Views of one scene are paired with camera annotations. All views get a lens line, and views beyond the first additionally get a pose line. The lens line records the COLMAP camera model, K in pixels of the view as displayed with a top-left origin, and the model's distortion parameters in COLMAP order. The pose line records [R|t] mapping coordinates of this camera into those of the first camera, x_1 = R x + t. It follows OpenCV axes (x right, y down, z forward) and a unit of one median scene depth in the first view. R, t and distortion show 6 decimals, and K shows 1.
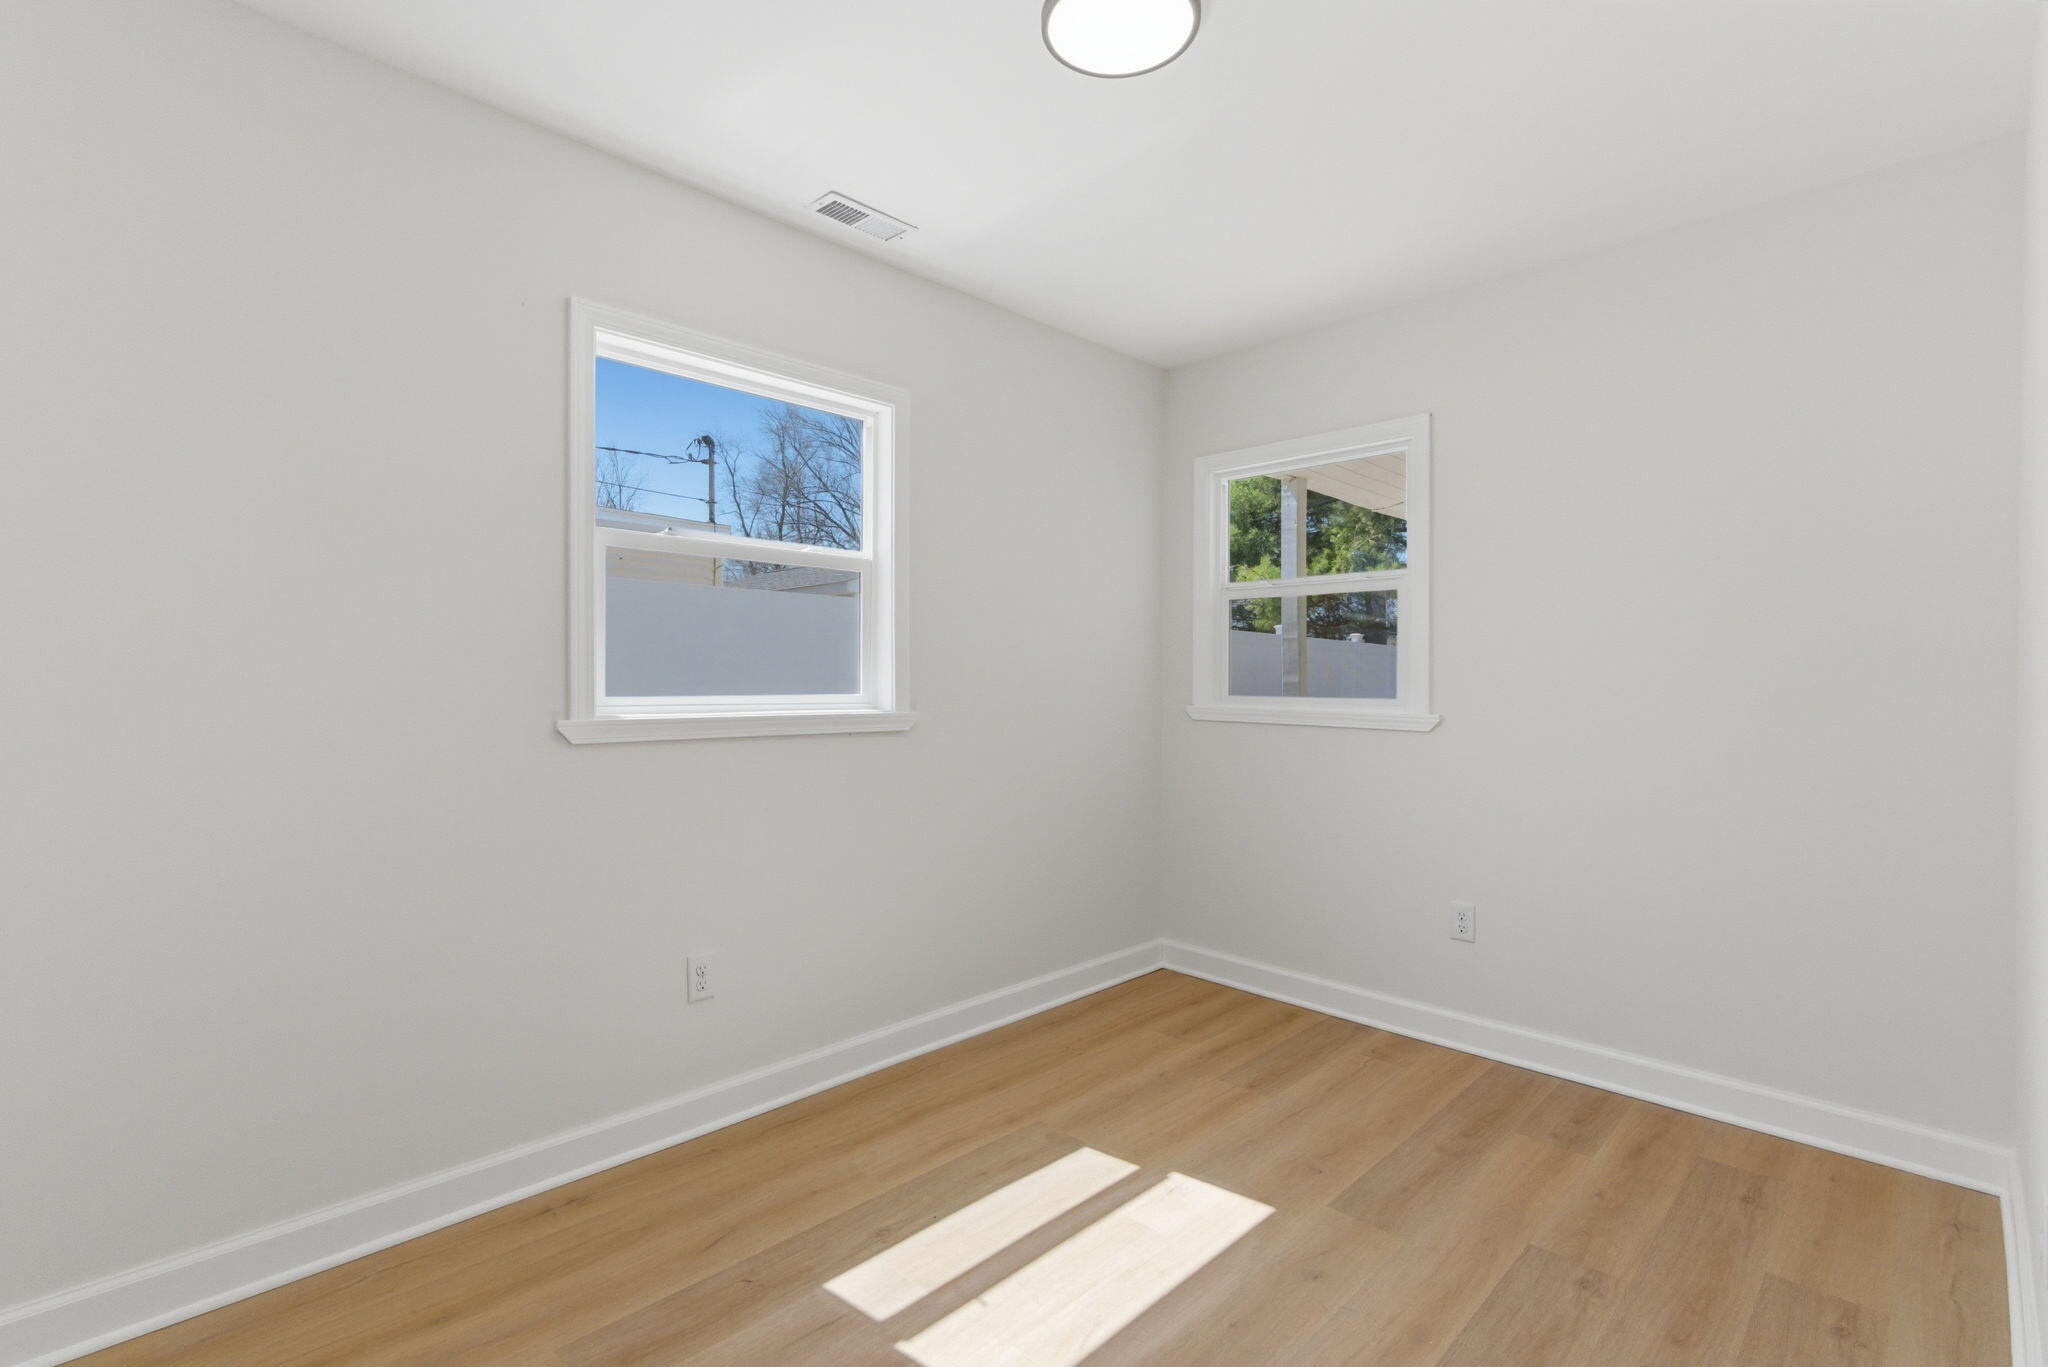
lens RADIAL K [[949.7, 0, 1007.4], [0, 949.7, 680.3], [0, 0, 1]] dist [0.014506, -0.000427]
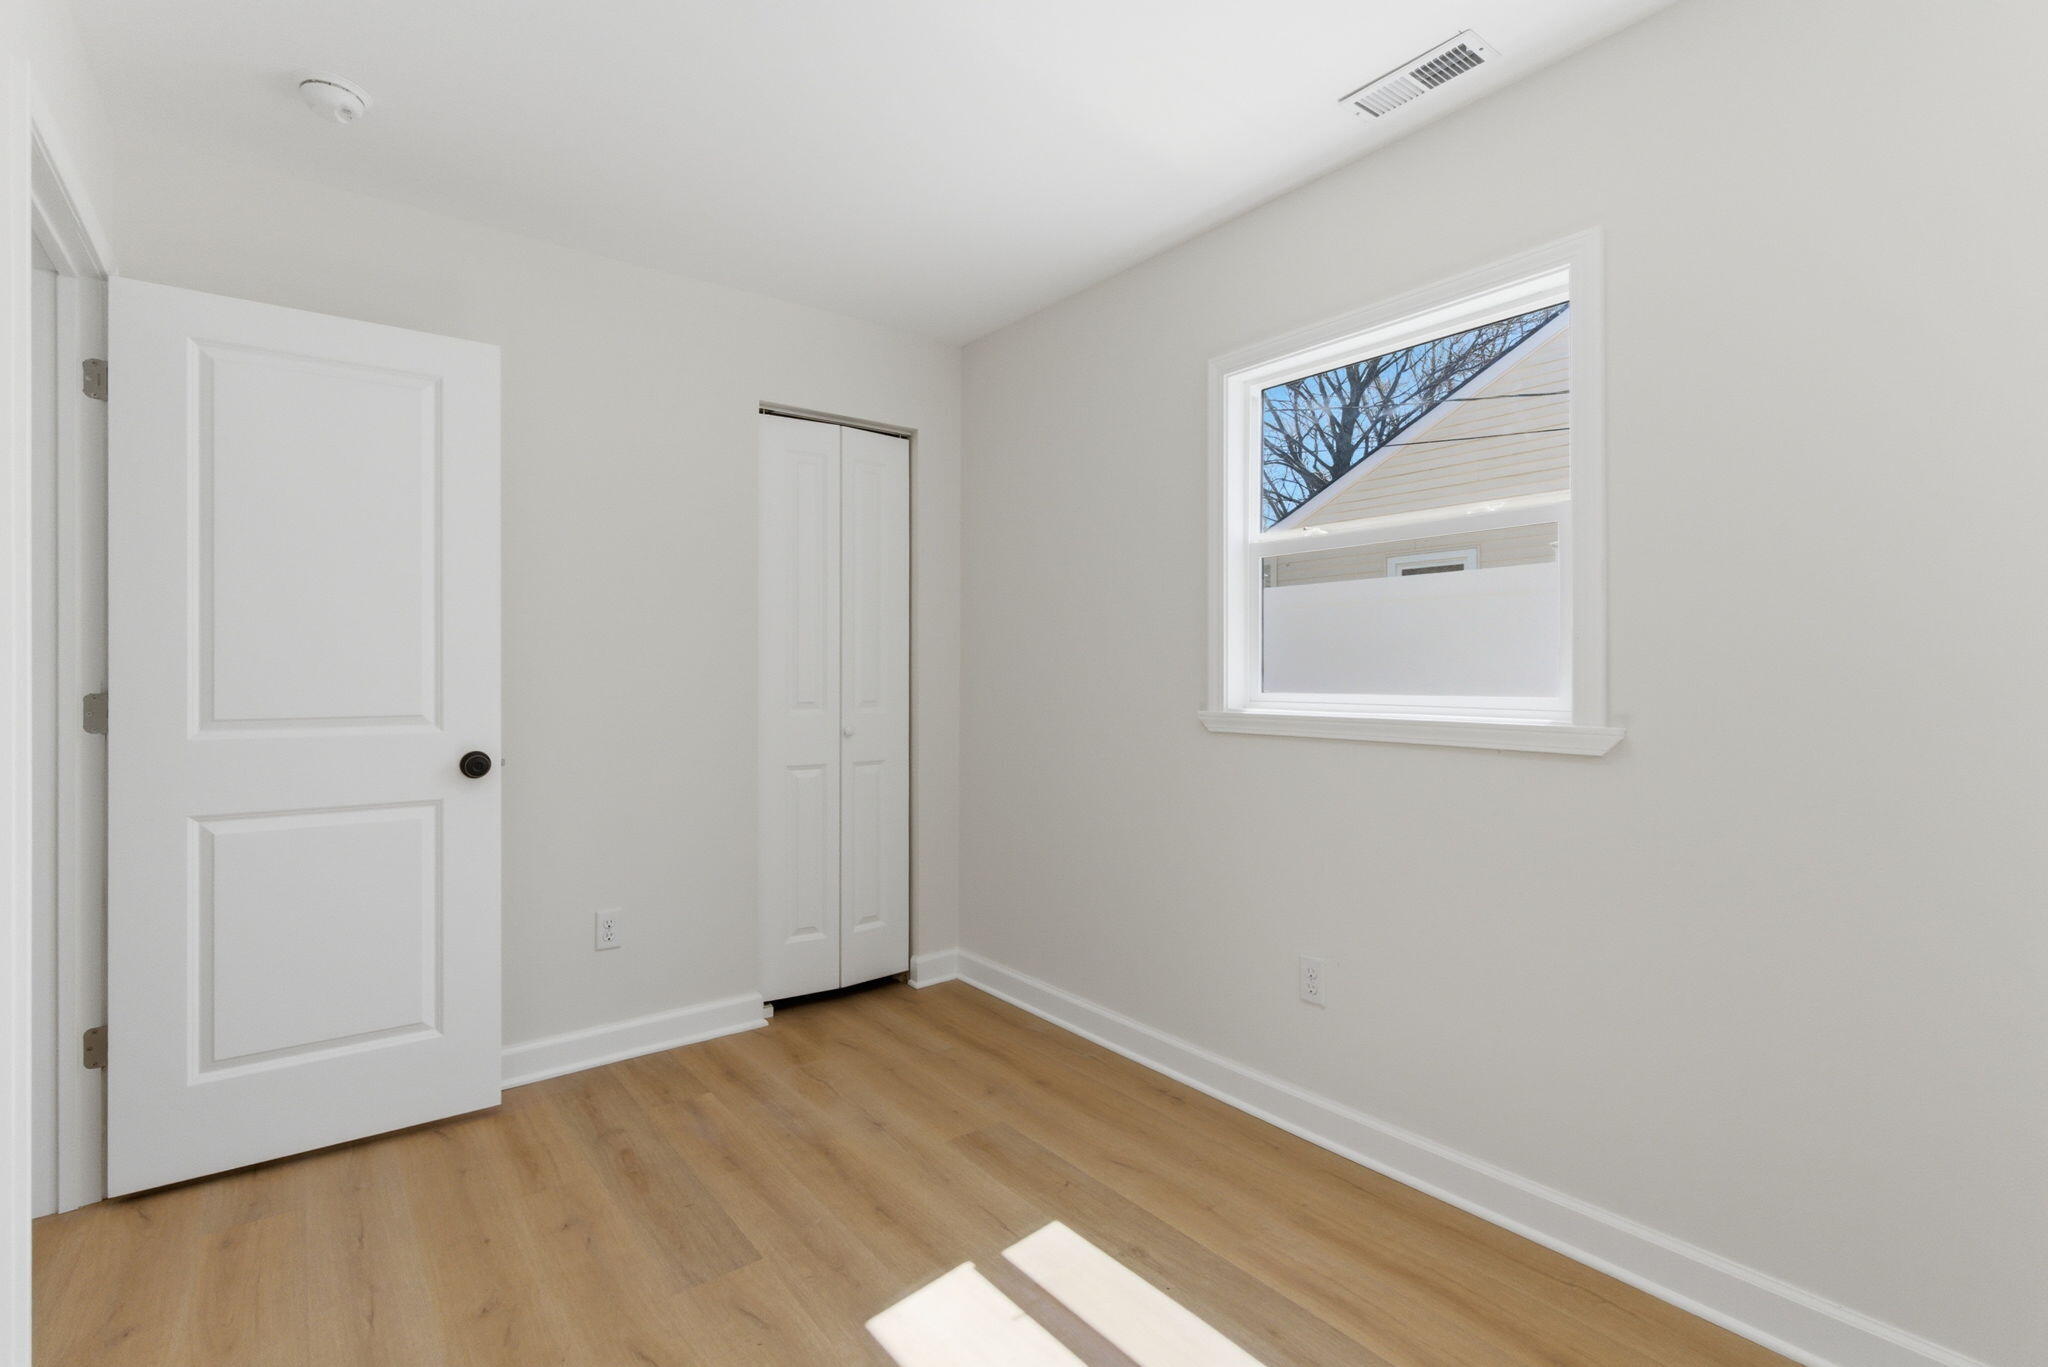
lens RADIAL K [[949.7, 0, 1026.4], [0, 949.7, 681.5], [0, 0, 1]] dist [0.014506, -0.000427]
pose [[-0.122026, -0.000101, -0.992527, 0.744150], [0.000799, 1.000000, -0.000200, 0.003360], [0.992527, -0.000817, -0.122026, 0.893864]]
